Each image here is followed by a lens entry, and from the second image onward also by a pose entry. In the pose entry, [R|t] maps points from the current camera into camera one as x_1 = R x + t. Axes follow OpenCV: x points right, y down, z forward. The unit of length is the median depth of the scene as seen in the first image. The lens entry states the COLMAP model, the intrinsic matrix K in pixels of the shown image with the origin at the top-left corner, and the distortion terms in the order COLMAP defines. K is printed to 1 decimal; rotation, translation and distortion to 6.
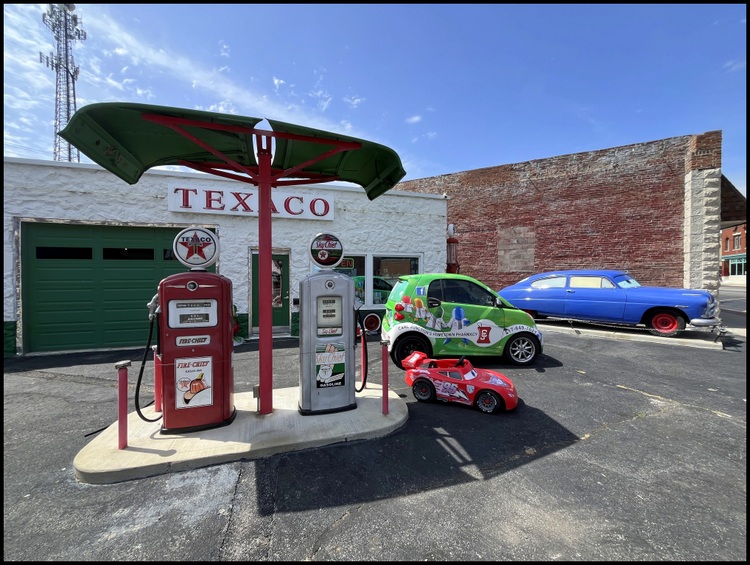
lens RADIAL K [[300.0, 0, 375.0], [0, 300.0, 282.5], [0, 0, 1]] dist [-0.000350, -0.000348]
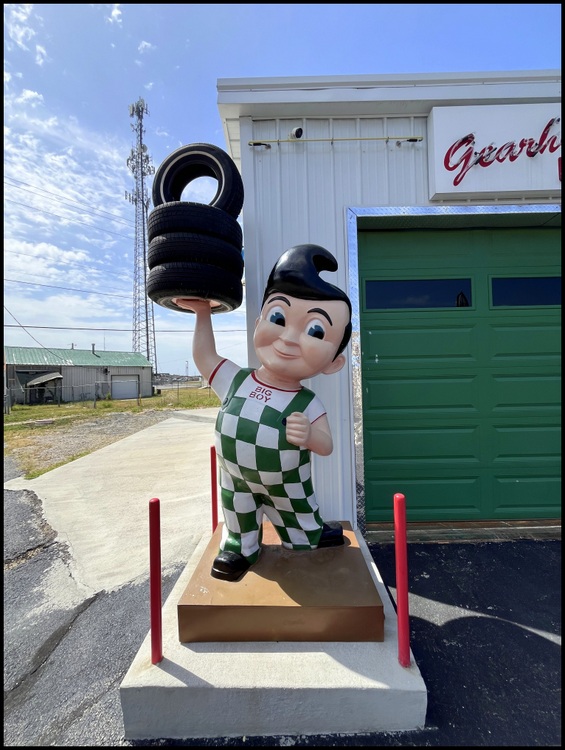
lens RADIAL K [[300.0, 0, 282.5], [0, 300.0, 375.0], [0, 0, 1]] dist [-0.000350, -0.000348]
pose [[0.955251, -0.019592, -0.295147, -1.560630], [0.017283, 0.999796, -0.010430, 0.017508], [0.295291, 0.004862, 0.955395, 0.259822]]
